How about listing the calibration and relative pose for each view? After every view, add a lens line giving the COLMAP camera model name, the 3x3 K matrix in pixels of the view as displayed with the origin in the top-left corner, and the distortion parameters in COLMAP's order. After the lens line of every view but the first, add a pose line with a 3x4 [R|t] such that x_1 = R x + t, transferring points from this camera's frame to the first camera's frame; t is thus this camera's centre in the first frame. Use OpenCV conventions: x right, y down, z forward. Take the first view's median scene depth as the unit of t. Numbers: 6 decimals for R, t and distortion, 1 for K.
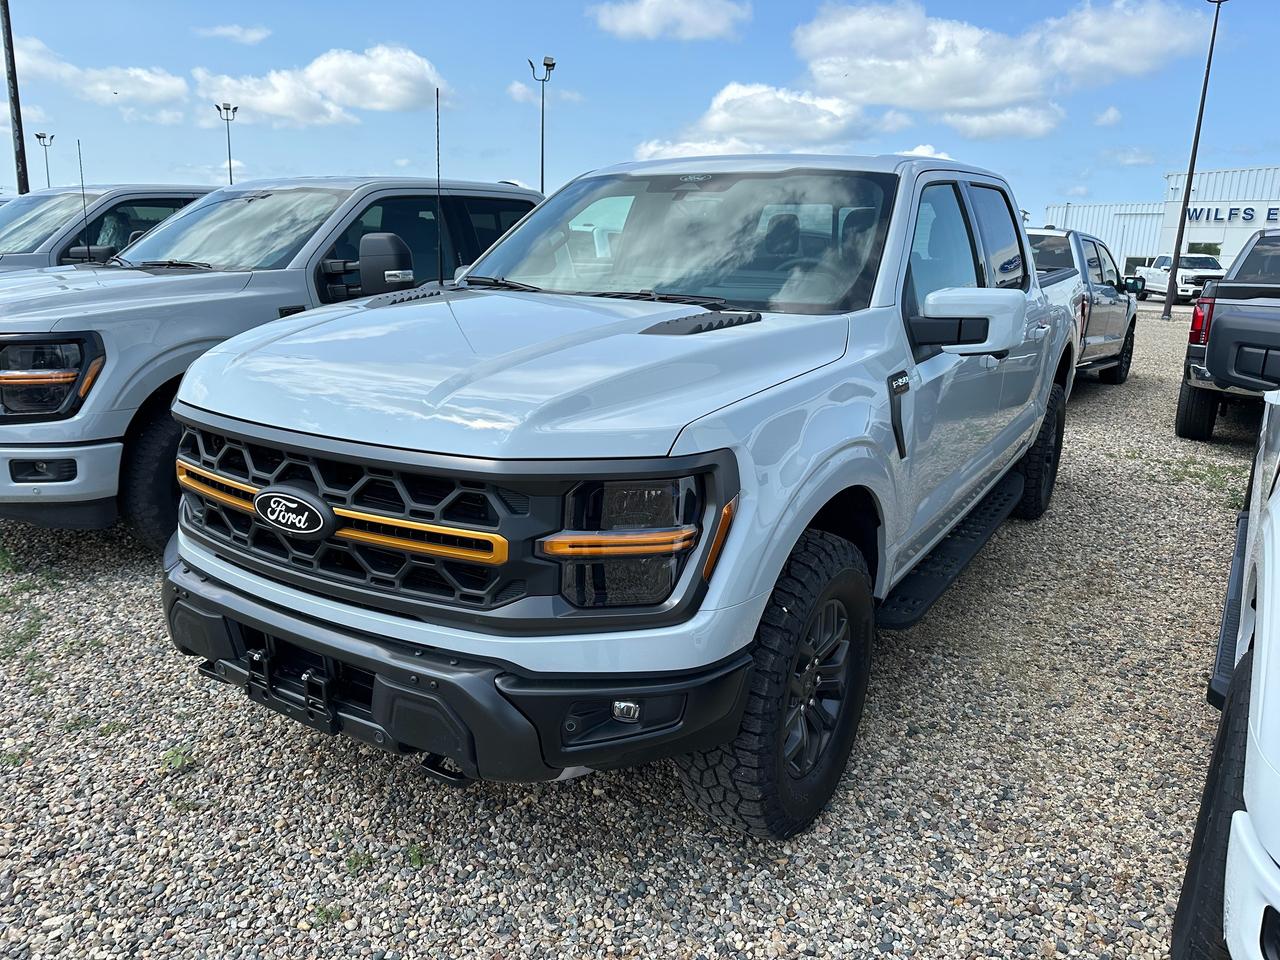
lens RADIAL K [[916.1, 0, 640.0], [0, 916.1, 480.0], [0, 0, 1]] dist [0.006834, -0.016211]
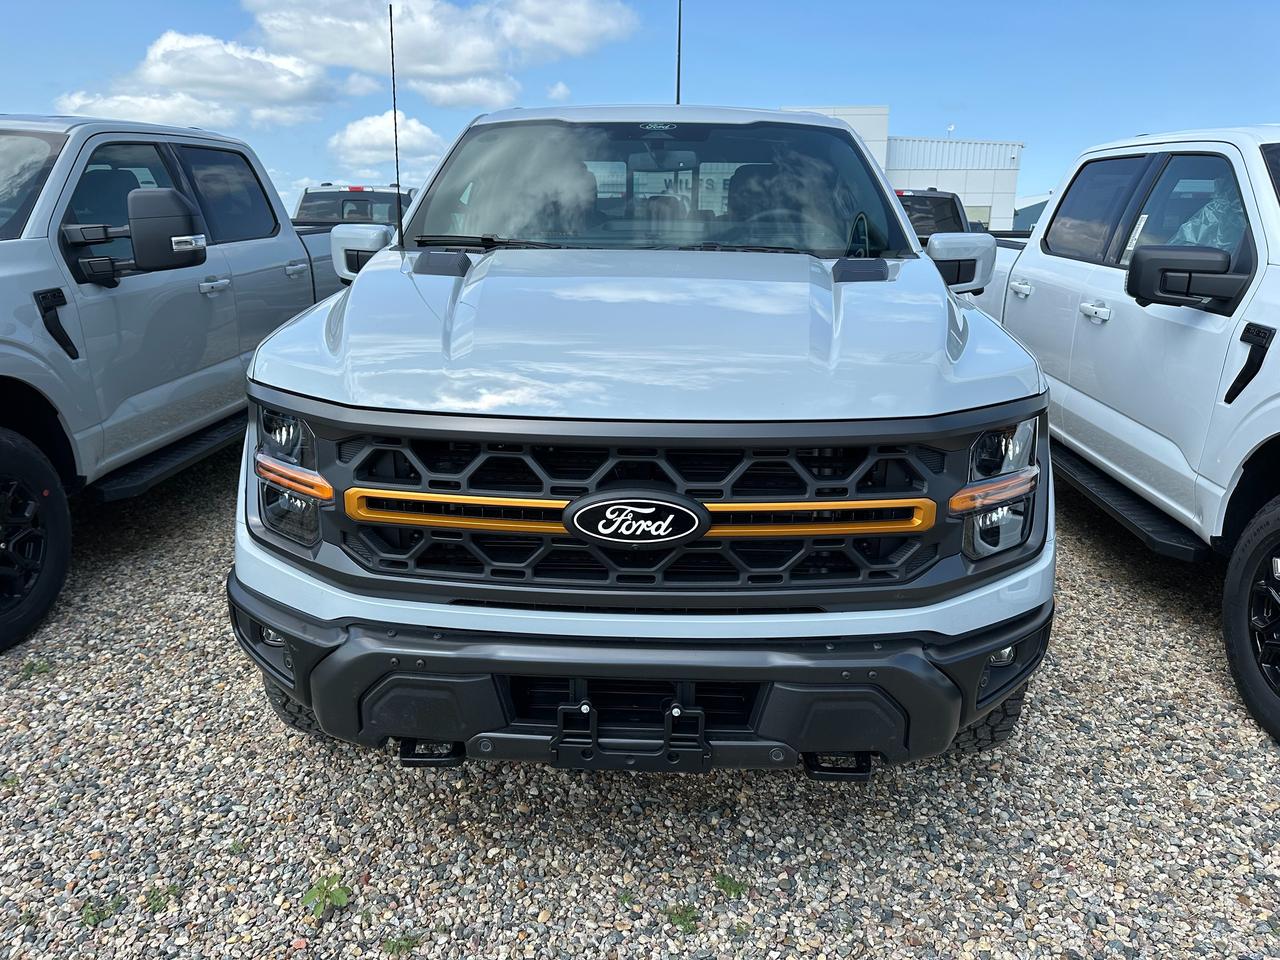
lens RADIAL K [[916.1, 0, 640.0], [0, 916.1, 480.0], [0, 0, 1]] dist [0.006834, -0.016211]
pose [[0.864010, -0.149645, 0.480722, -0.759716], [0.133336, 0.988726, 0.068137, -0.054528], [-0.485499, 0.005227, 0.874222, 0.289005]]
